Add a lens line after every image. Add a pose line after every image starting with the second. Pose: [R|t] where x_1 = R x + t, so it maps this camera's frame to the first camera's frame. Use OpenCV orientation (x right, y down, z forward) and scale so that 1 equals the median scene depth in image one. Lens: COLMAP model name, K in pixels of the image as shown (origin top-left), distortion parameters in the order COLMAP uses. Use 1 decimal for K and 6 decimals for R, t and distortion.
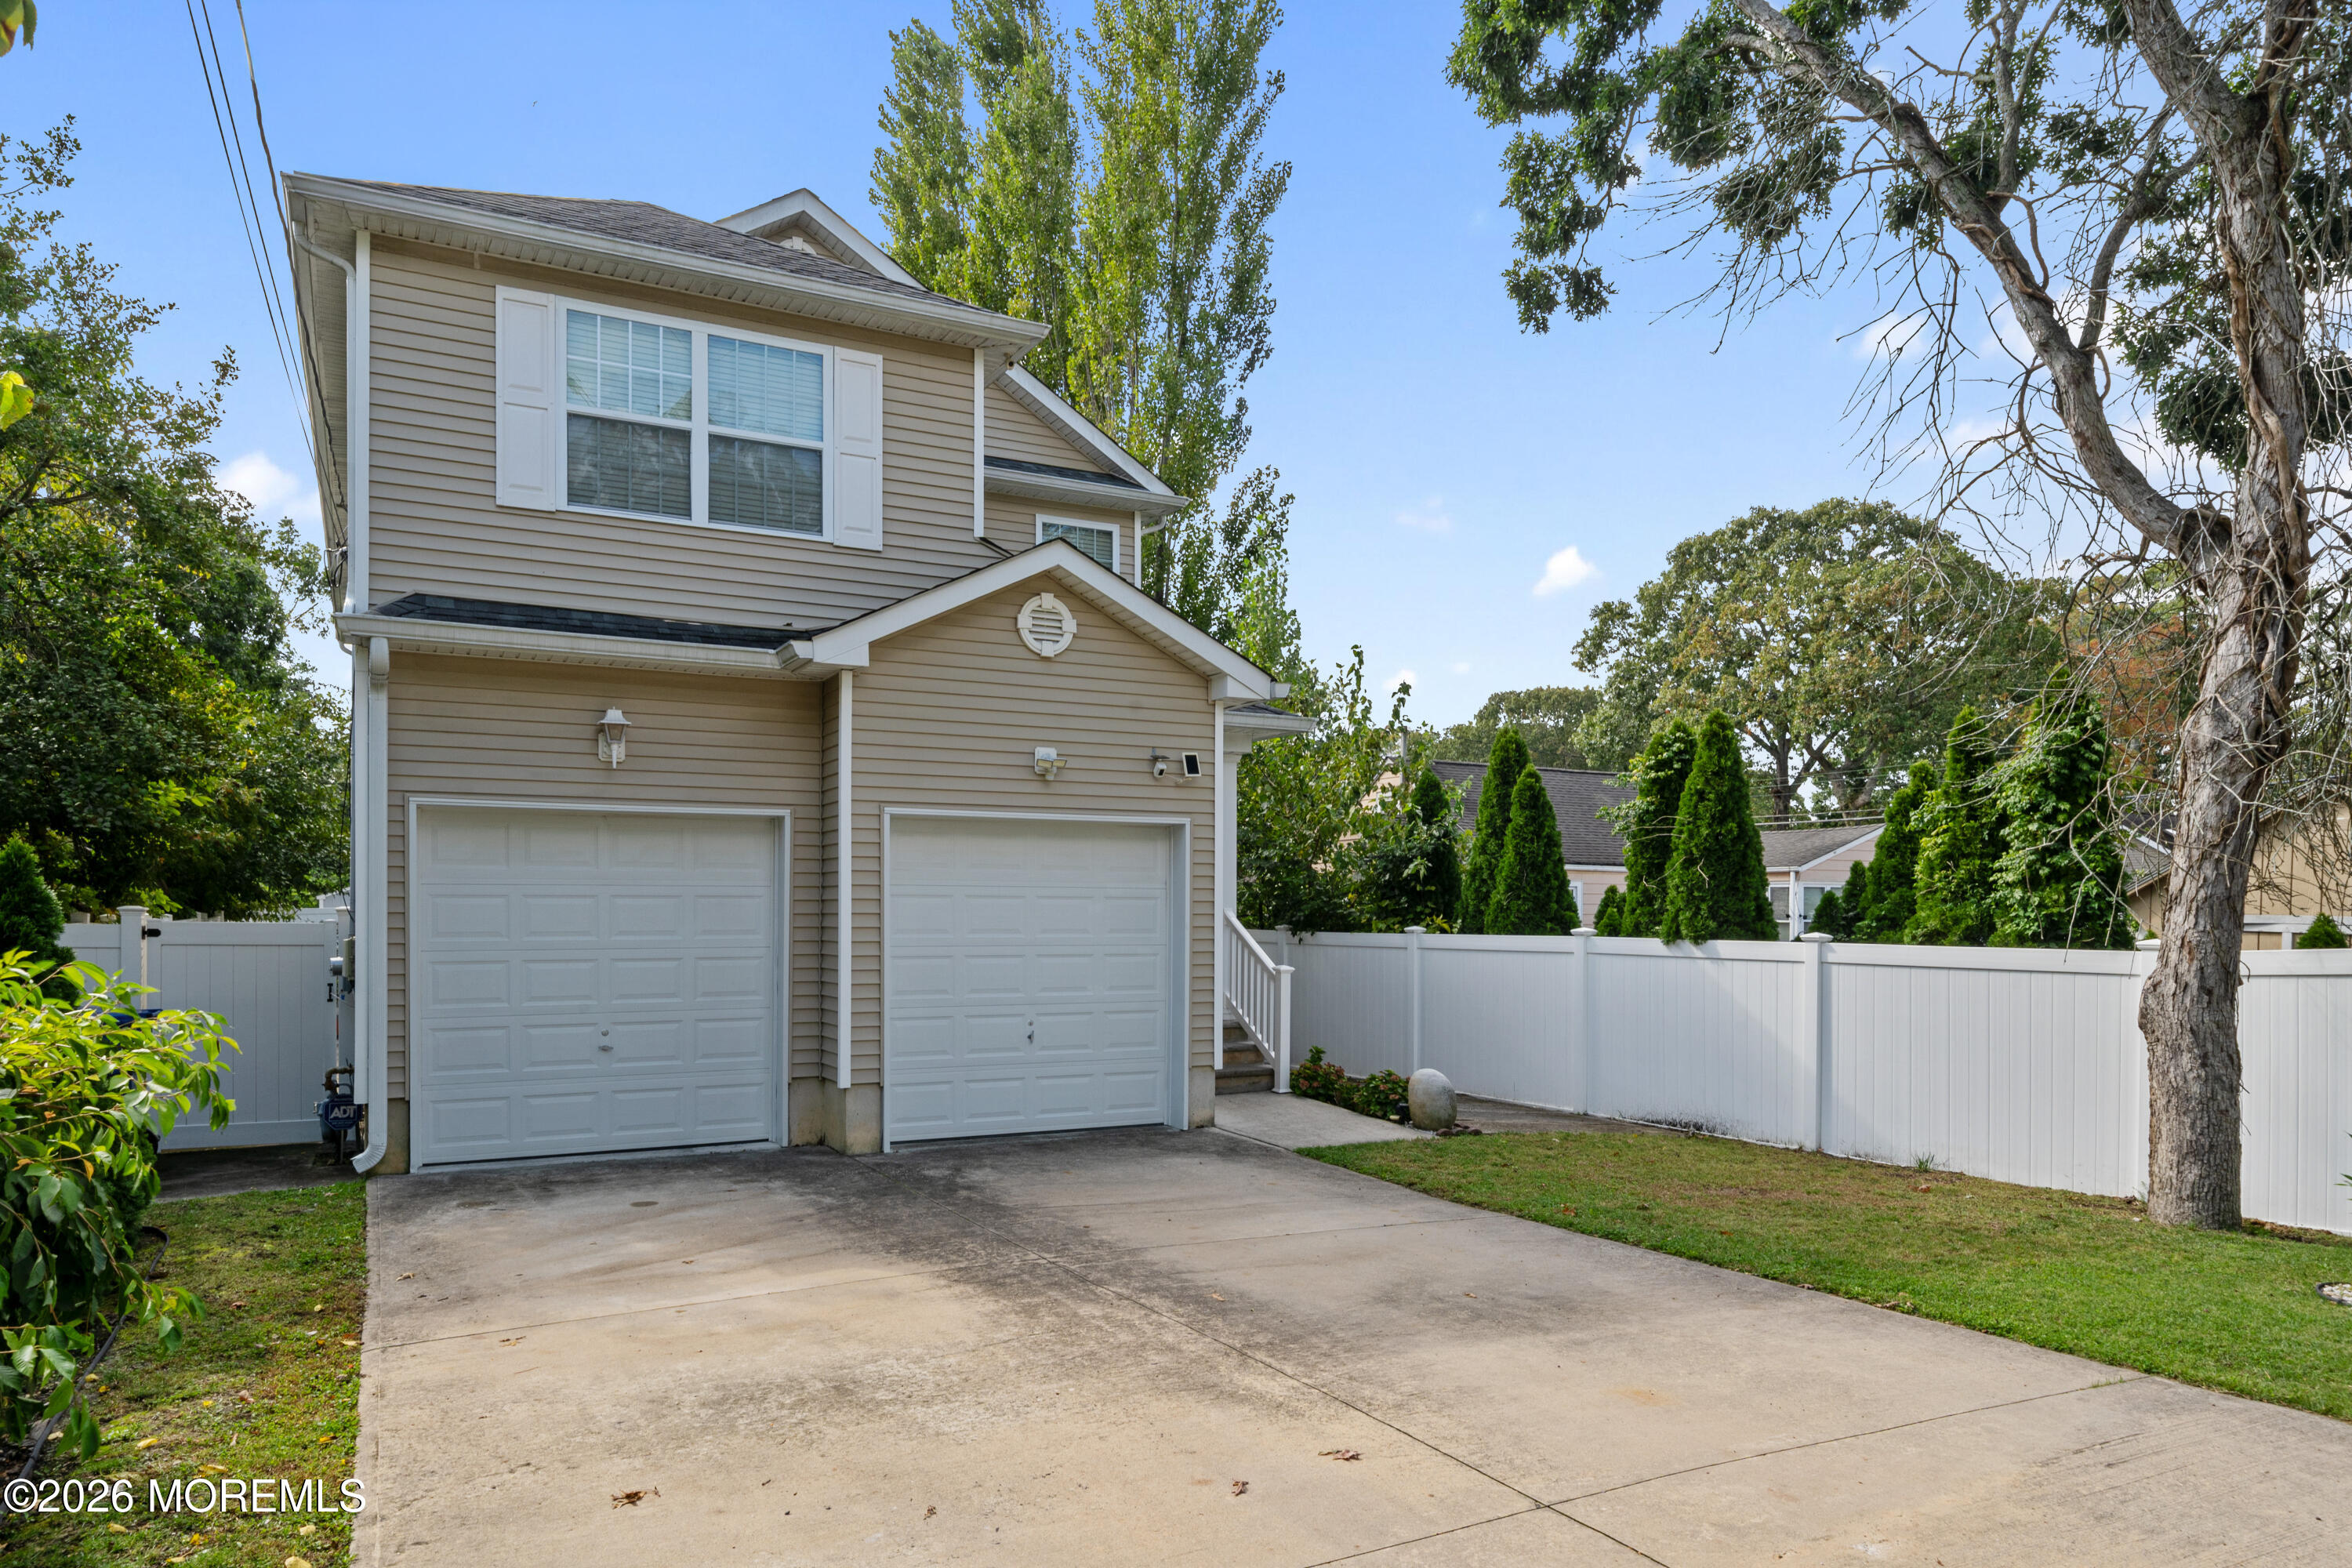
lens RADIAL K [[1488.7, 0, 1165.1], [0, 1488.7, 910.7], [0, 0, 1]] dist [-0.001173, 0.001340]
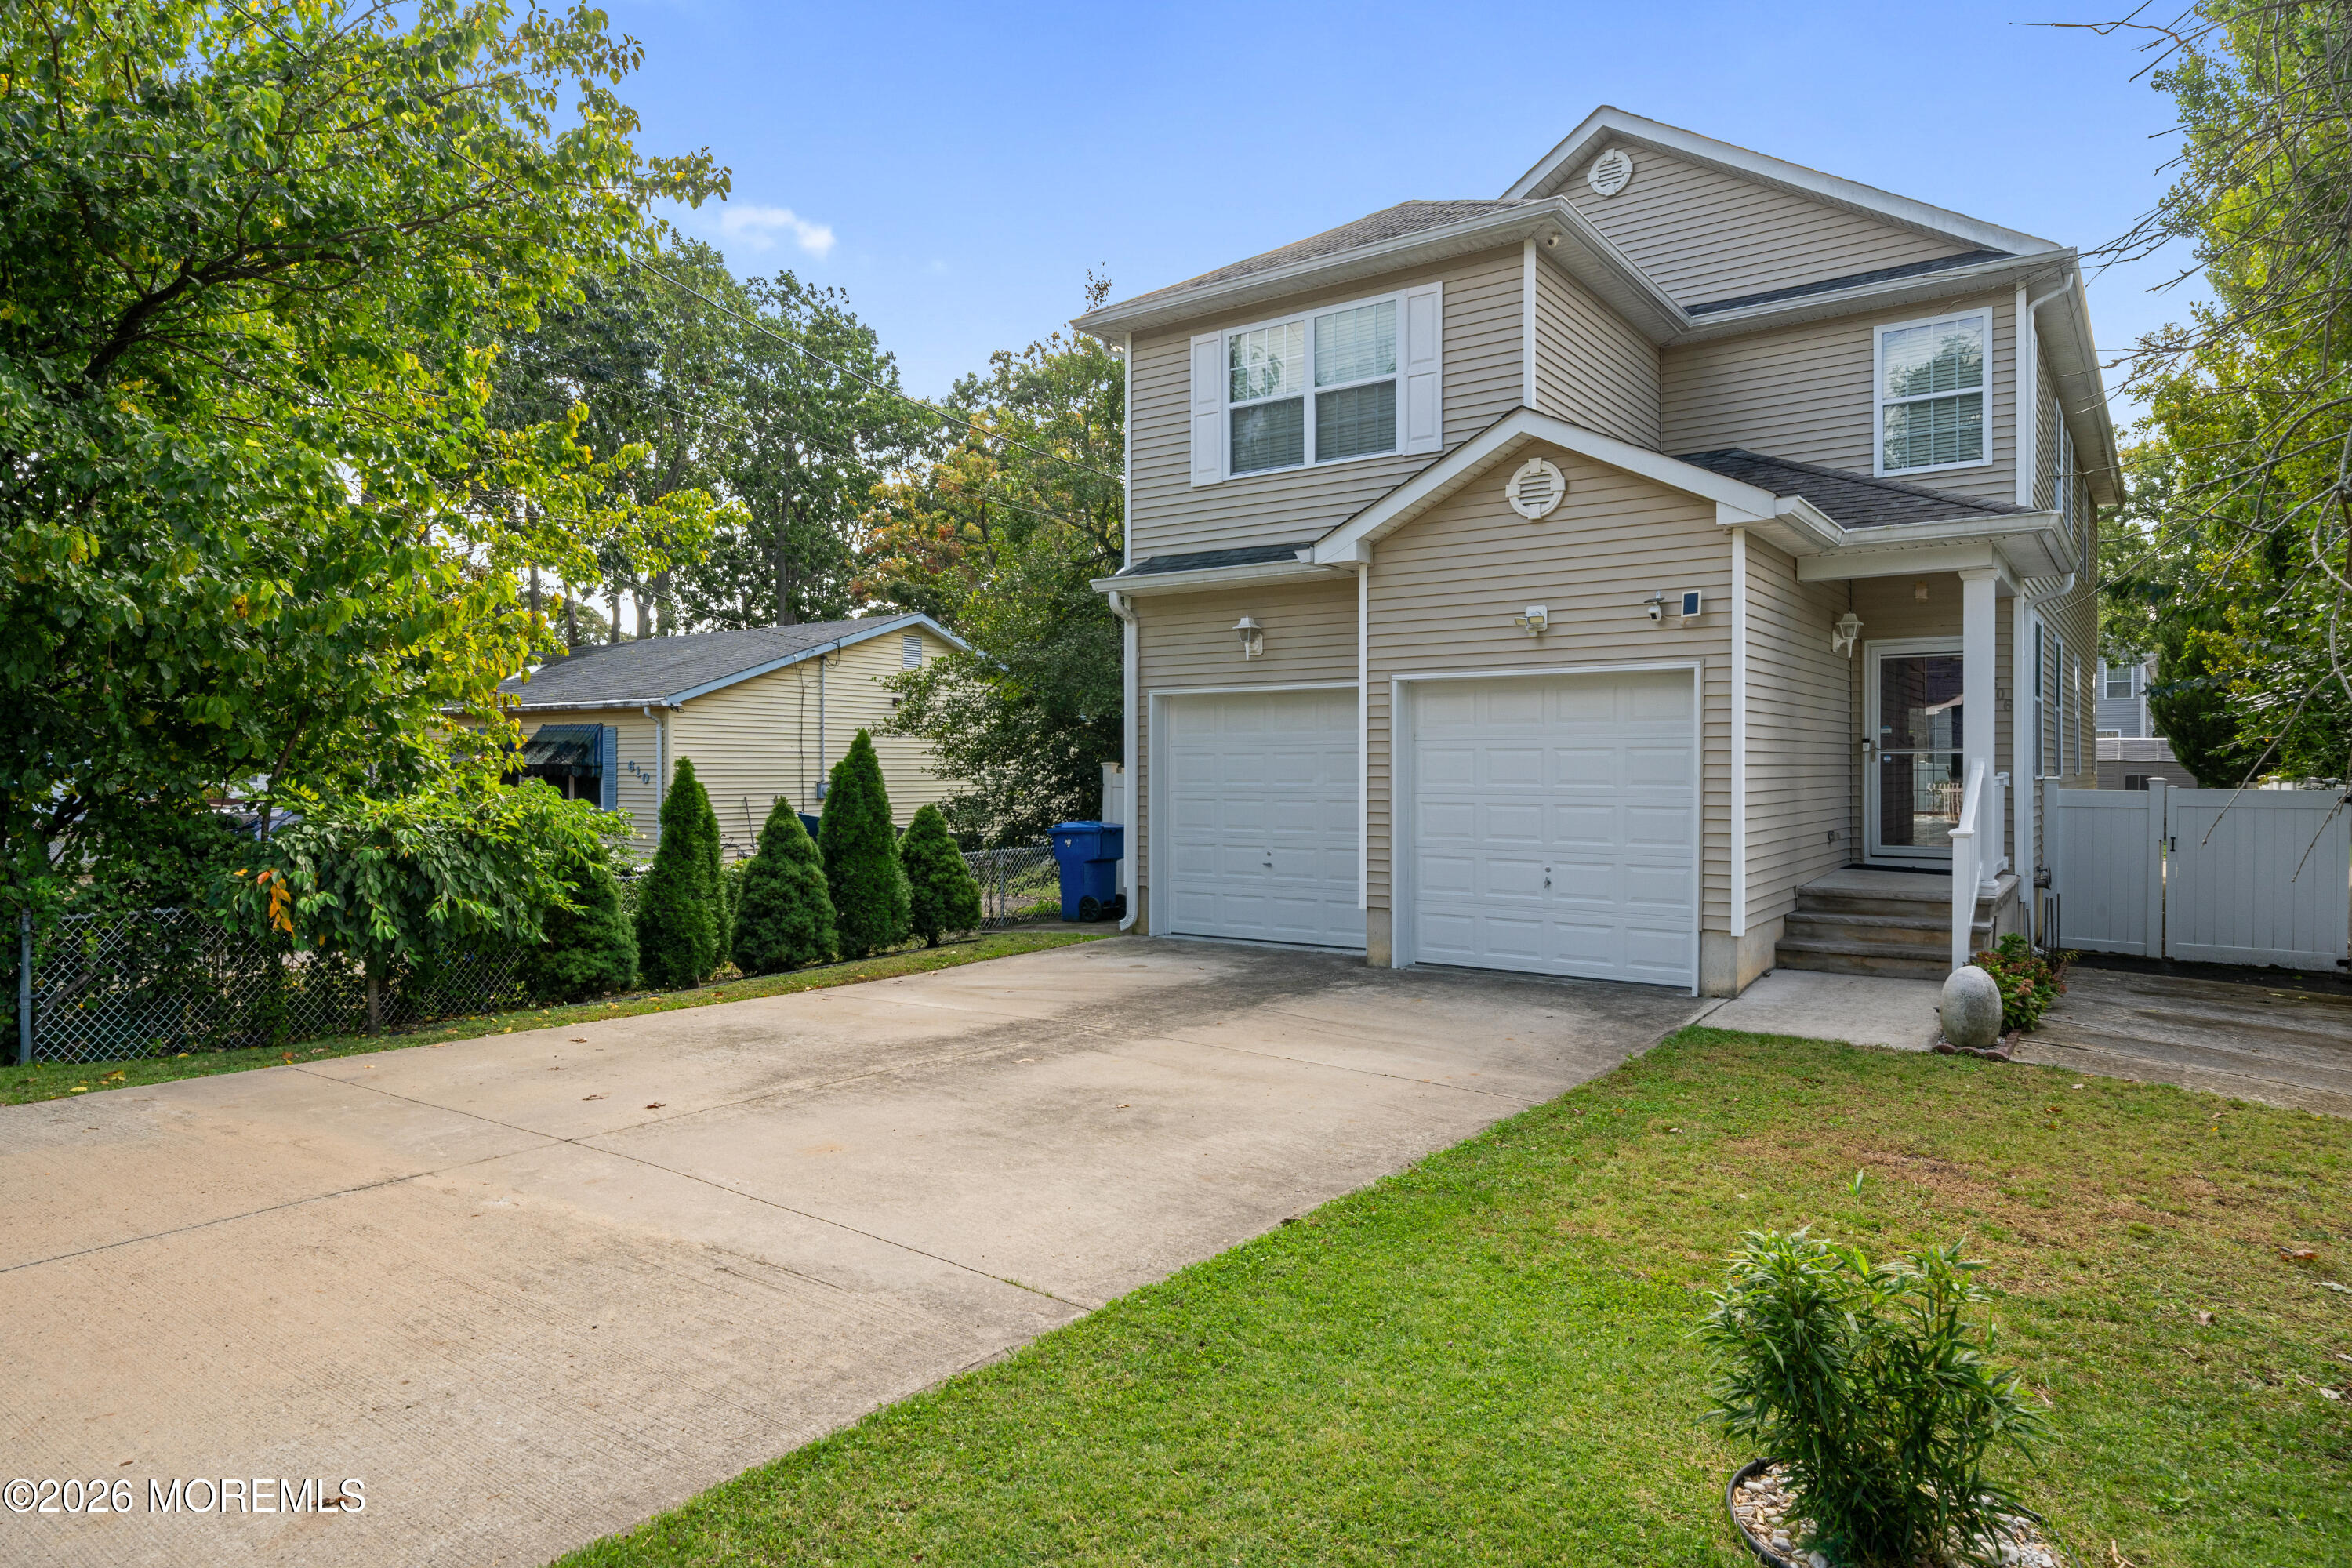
lens RADIAL K [[1384.4, 0, 1184.9], [0, 1384.4, 759.1], [0, 0, 1]] dist [0.003077, 0.000469]
pose [[0.440759, -0.008941, -0.897581, 0.703772], [0.002087, 0.999958, -0.008936, 0.006516], [0.897623, 0.002065, 0.440759, 0.360285]]
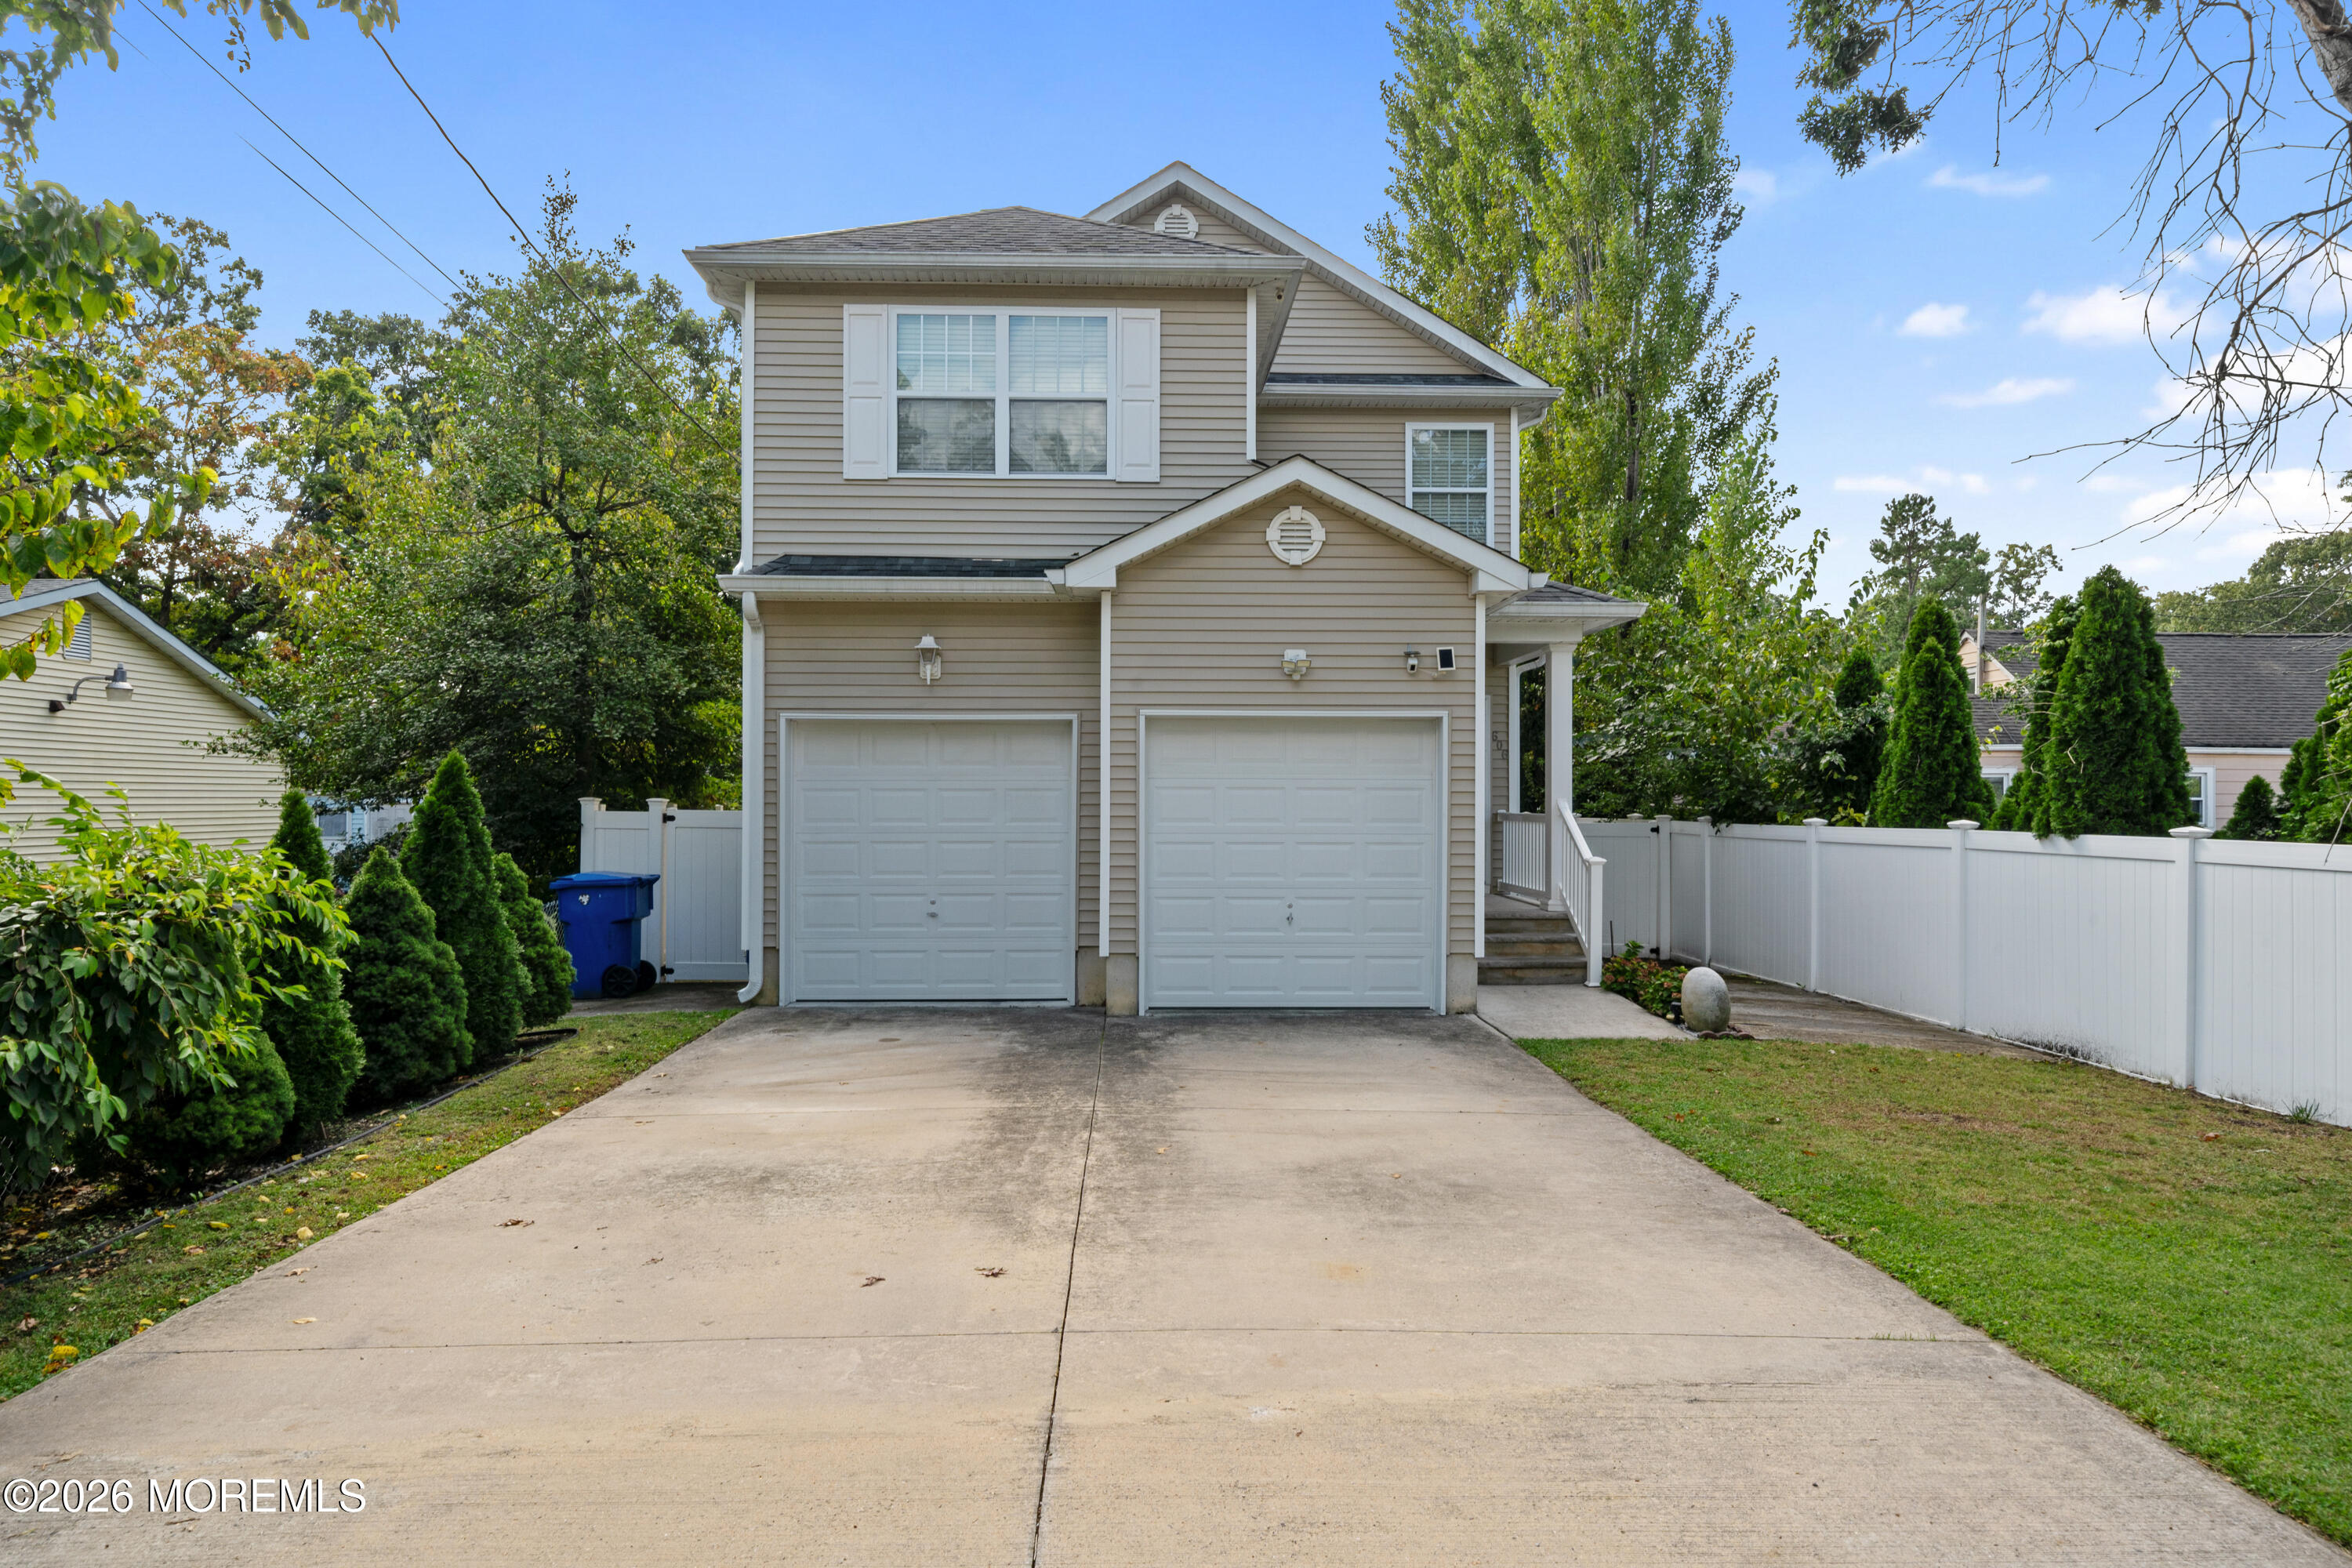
lens RADIAL K [[1452.5, 0, 1176.0], [0, 1452.5, 784.0], [0, 0, 1]] dist [0.001007, 0.001122]
pose [[0.898284, -0.006686, -0.439365, 0.311894], [0.000789, 0.999907, -0.013601, 0.001954], [0.439416, 0.011871, 0.898205, 0.021647]]
